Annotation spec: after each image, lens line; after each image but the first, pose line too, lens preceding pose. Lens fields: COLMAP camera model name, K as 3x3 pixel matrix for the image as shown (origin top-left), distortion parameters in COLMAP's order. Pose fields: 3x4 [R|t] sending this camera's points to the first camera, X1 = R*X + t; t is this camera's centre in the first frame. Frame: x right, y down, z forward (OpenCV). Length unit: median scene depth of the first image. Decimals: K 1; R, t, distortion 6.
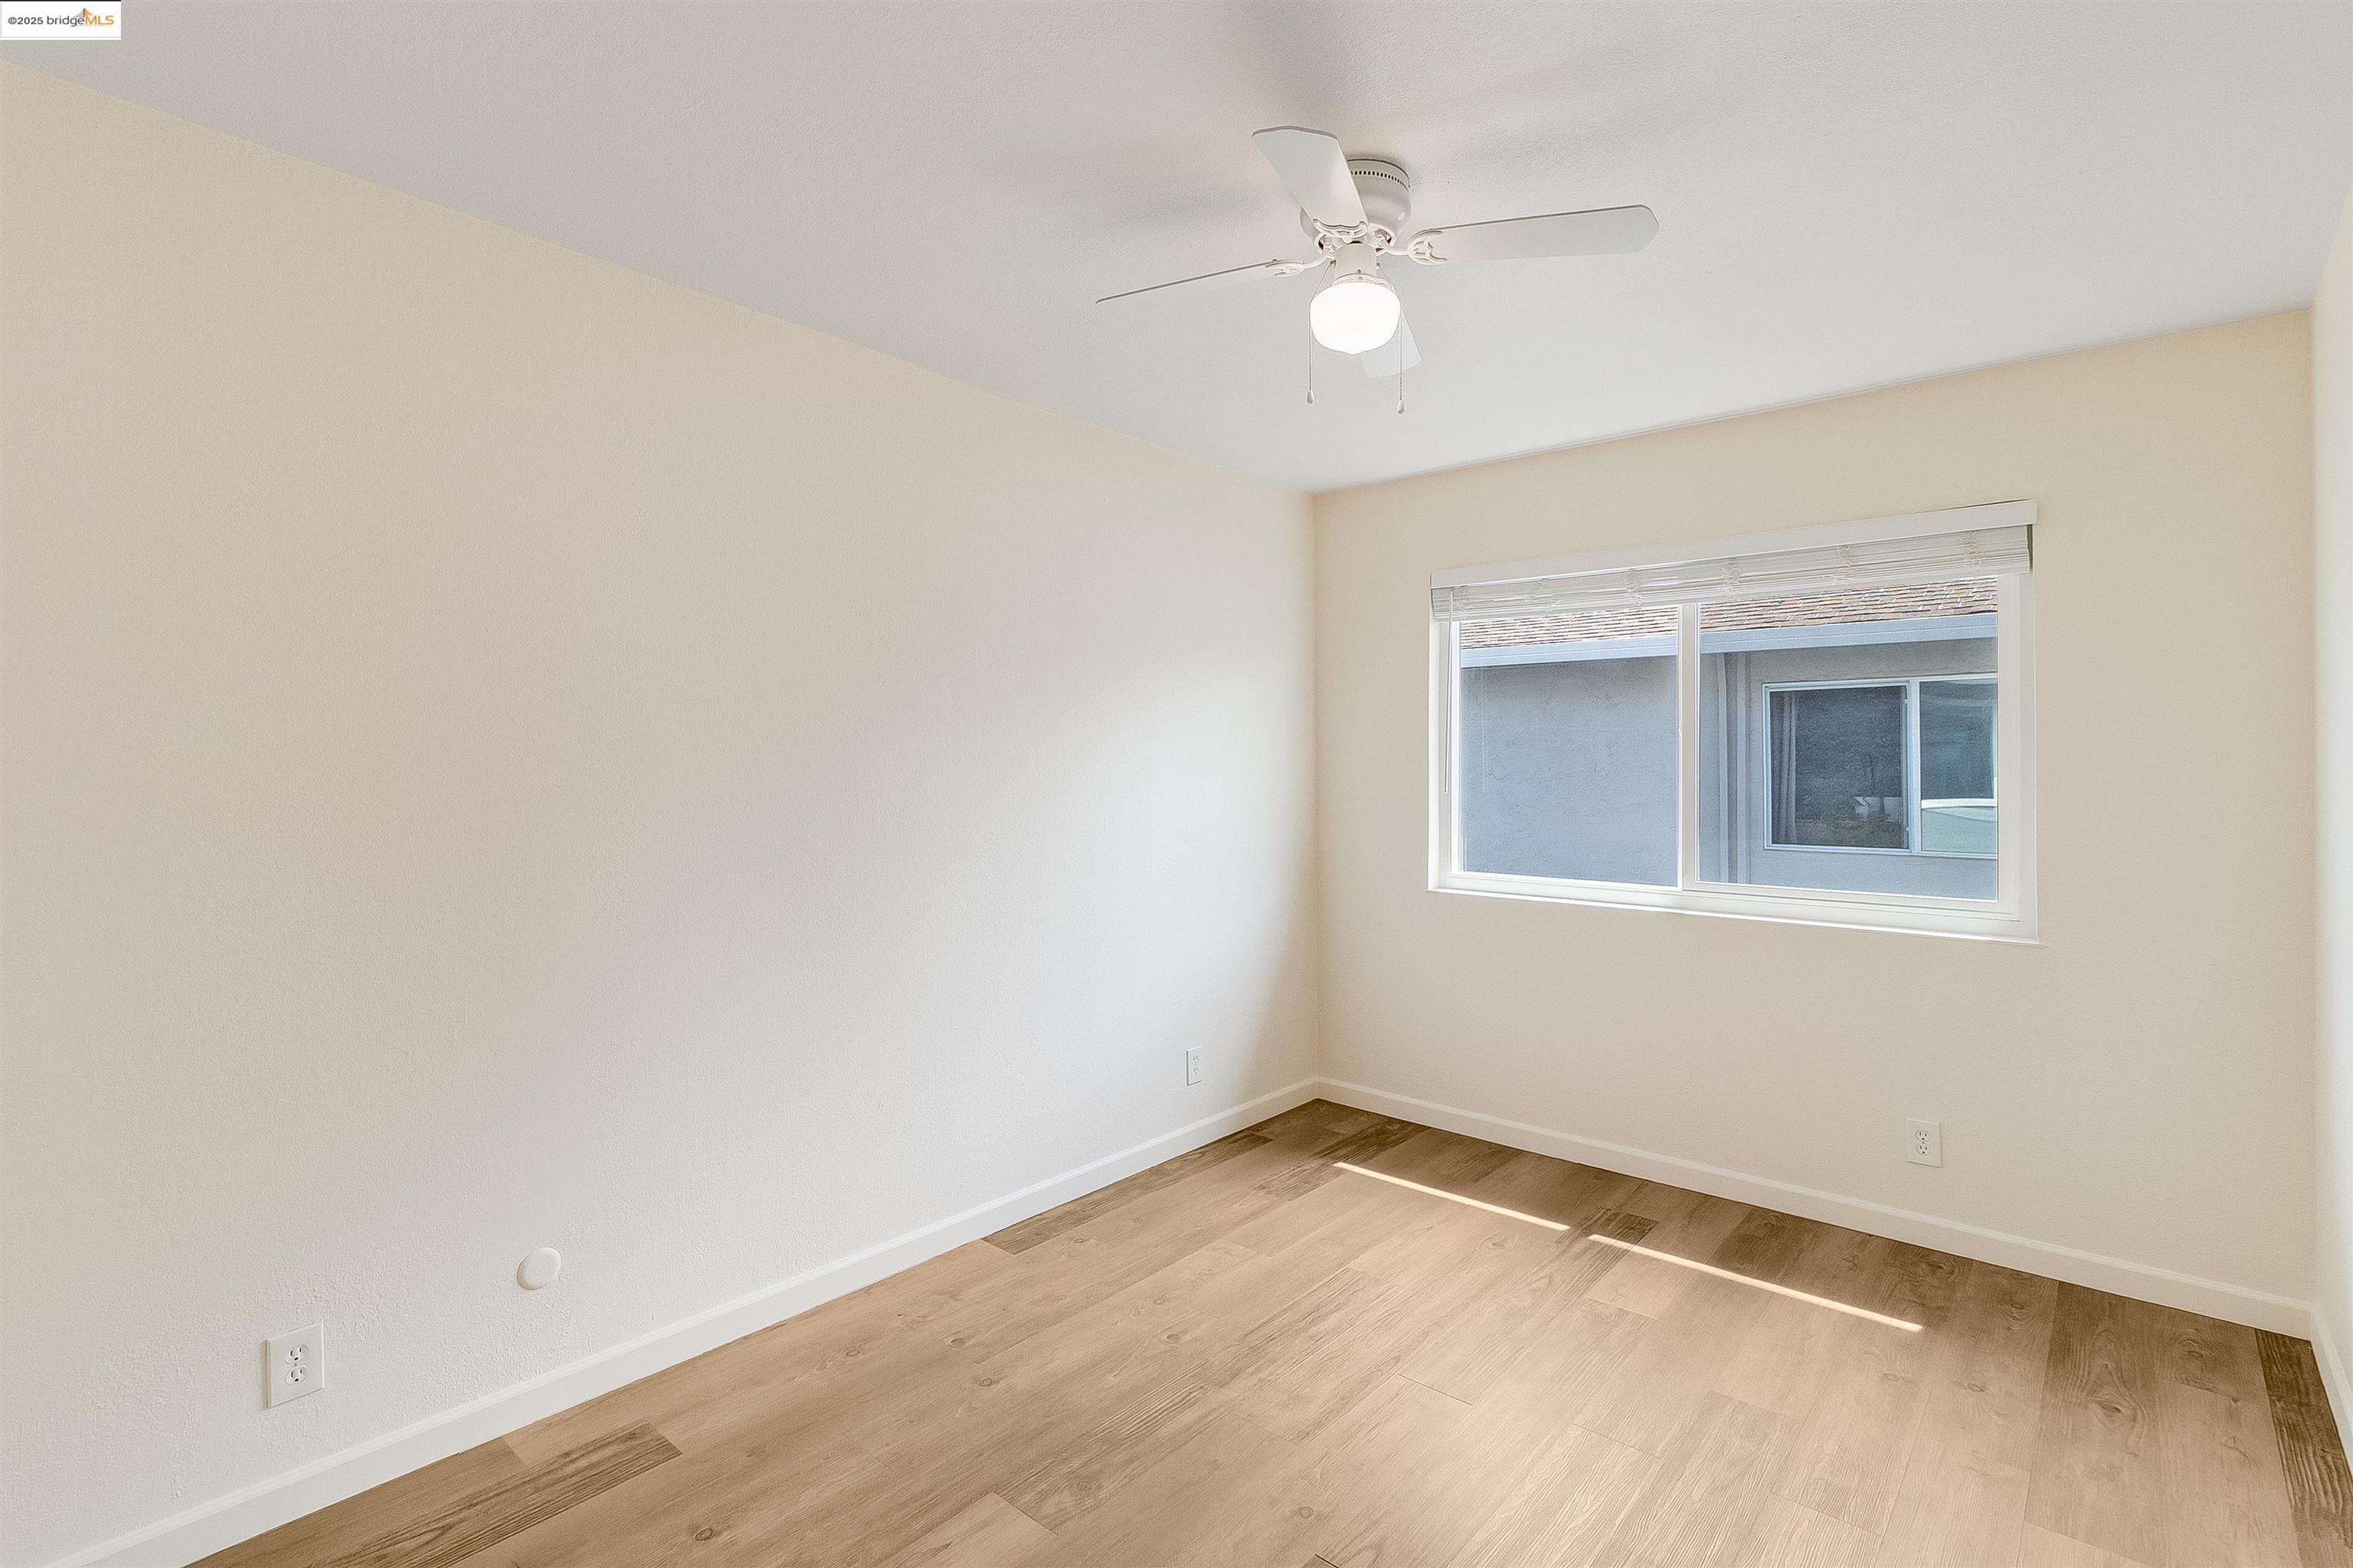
lens RADIAL K [[1103.0, 0, 1184.3], [0, 1103.0, 768.3], [0, 0, 1]] dist [0.006368, -0.000014]
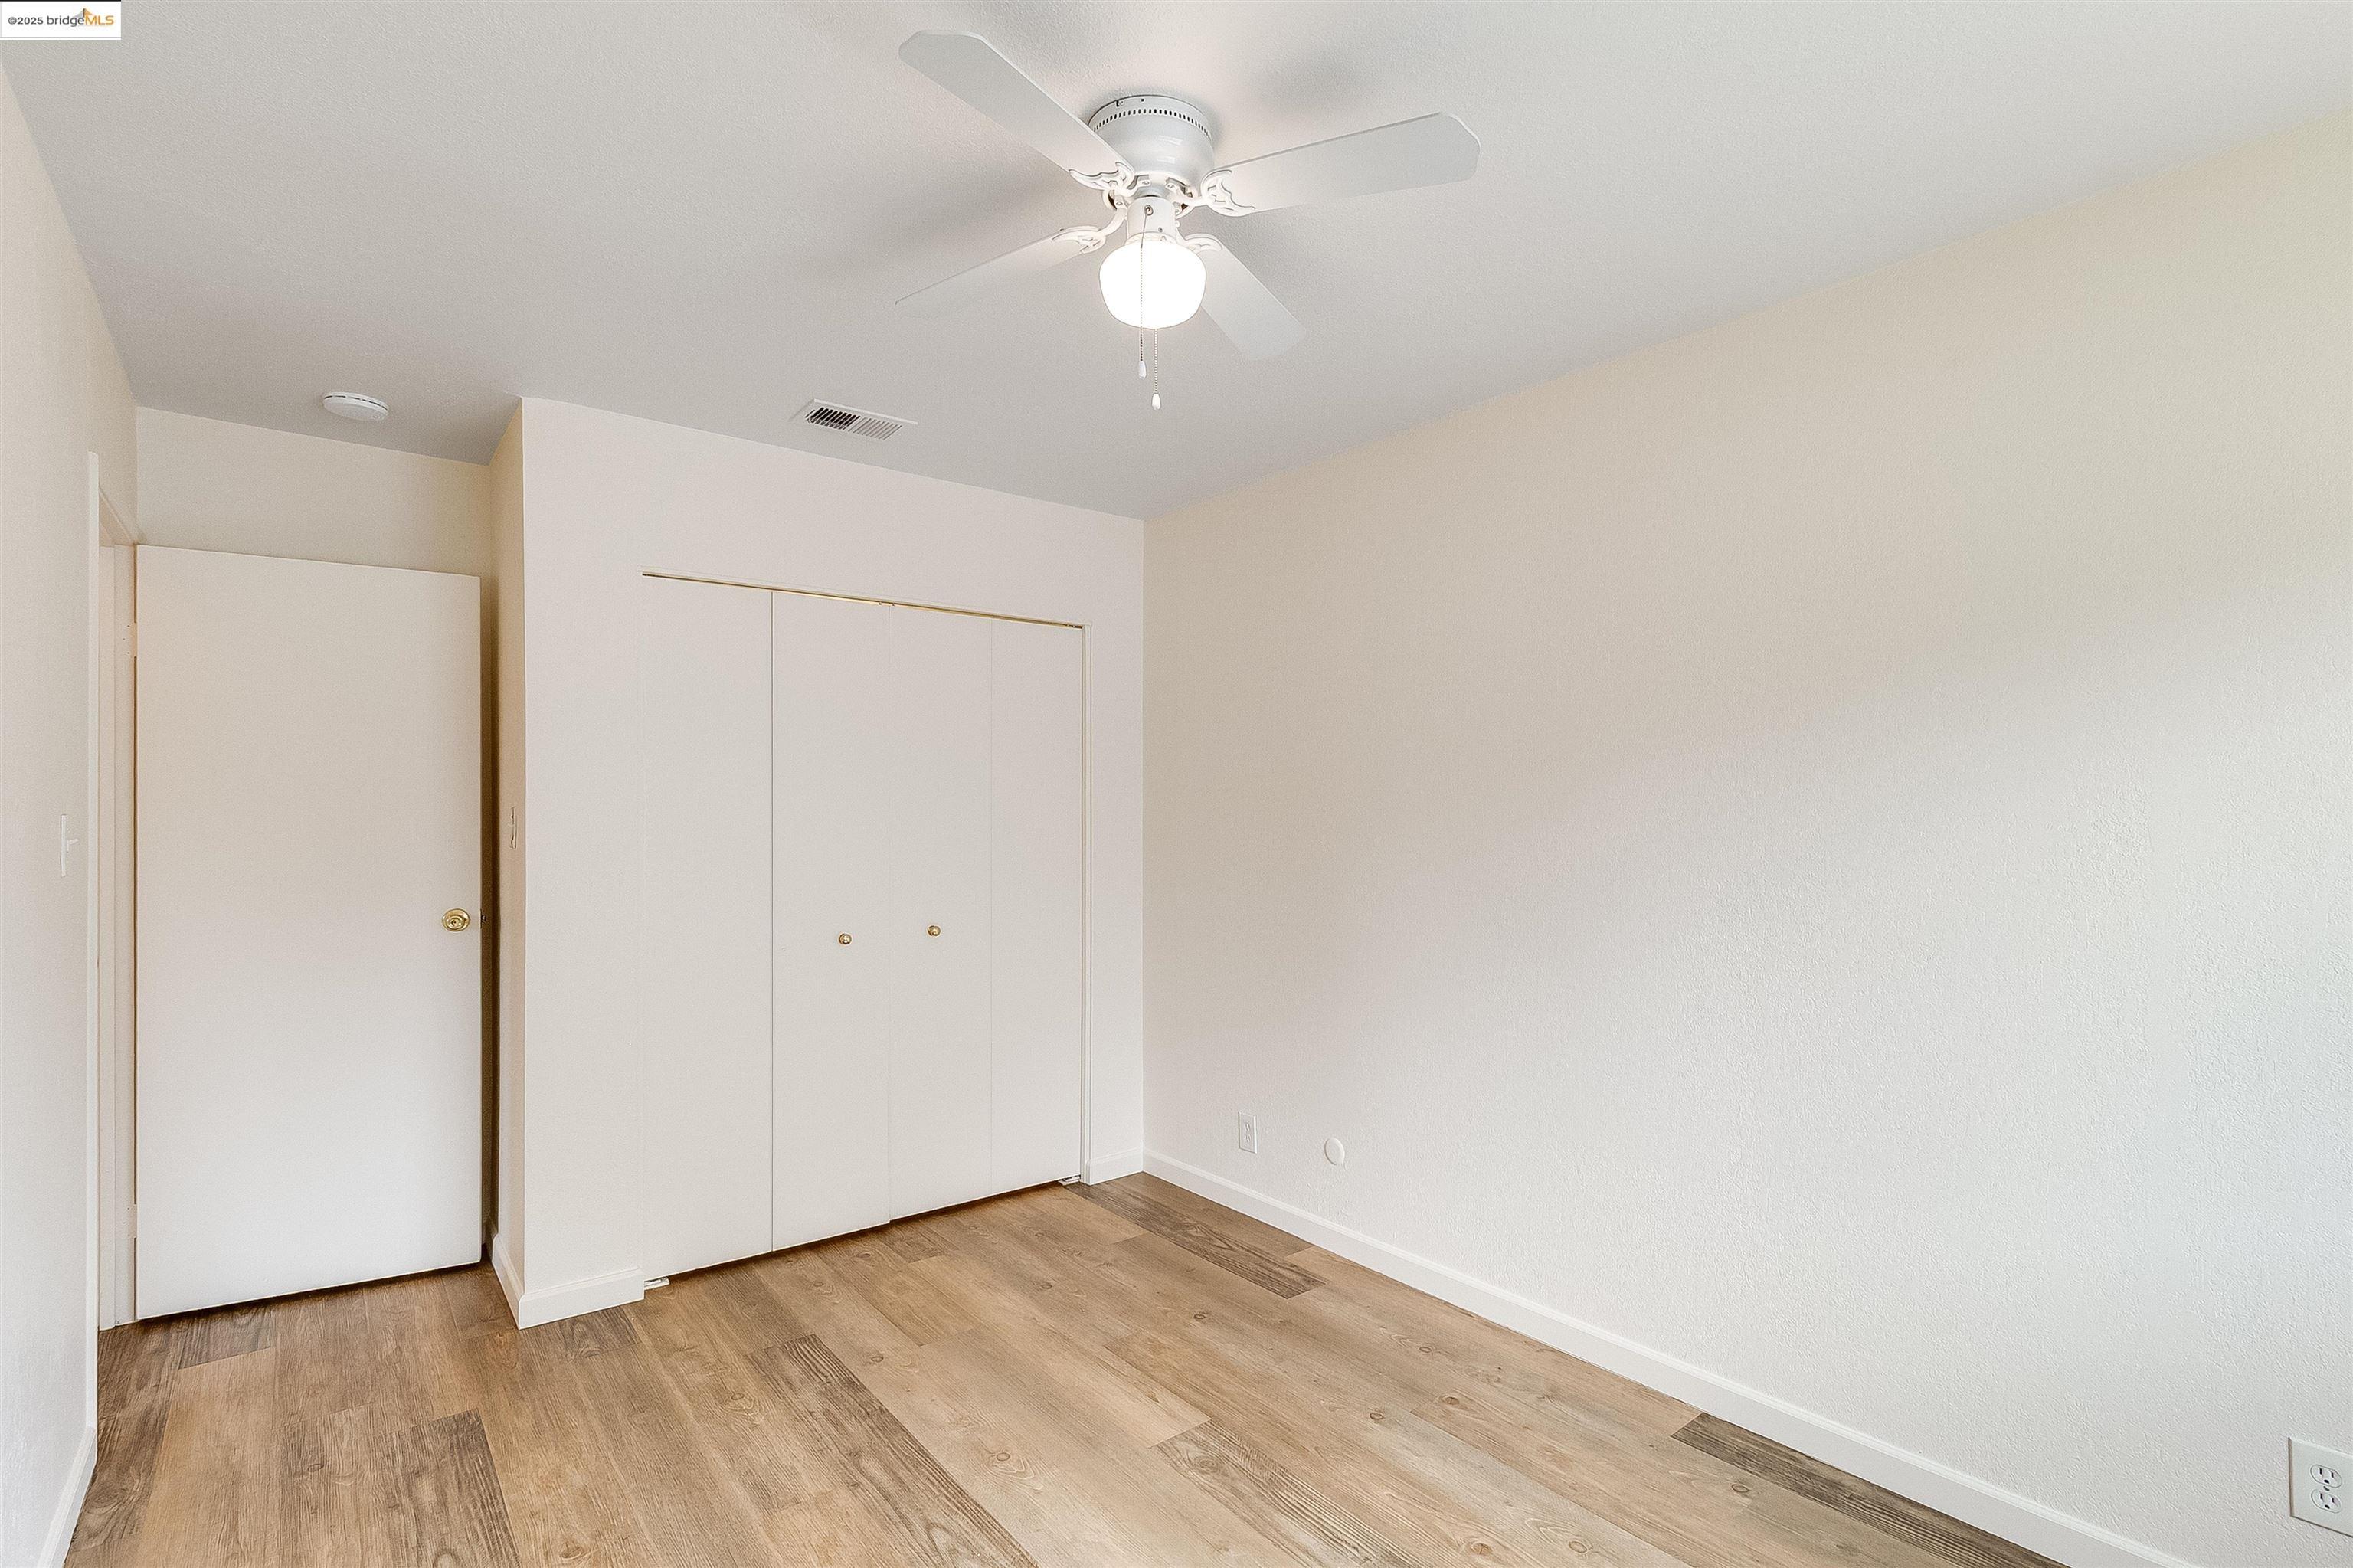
lens RADIAL K [[1113.2, 0, 1188.0], [0, 1113.2, 797.6], [0, 0, 1]] dist [-0.000276, 0.002171]
pose [[-0.184627, -0.006512, -0.982787, 0.873103], [0.000159, 0.999978, -0.006656, -0.012377], [0.982809, -0.001385, -0.184622, 1.019296]]
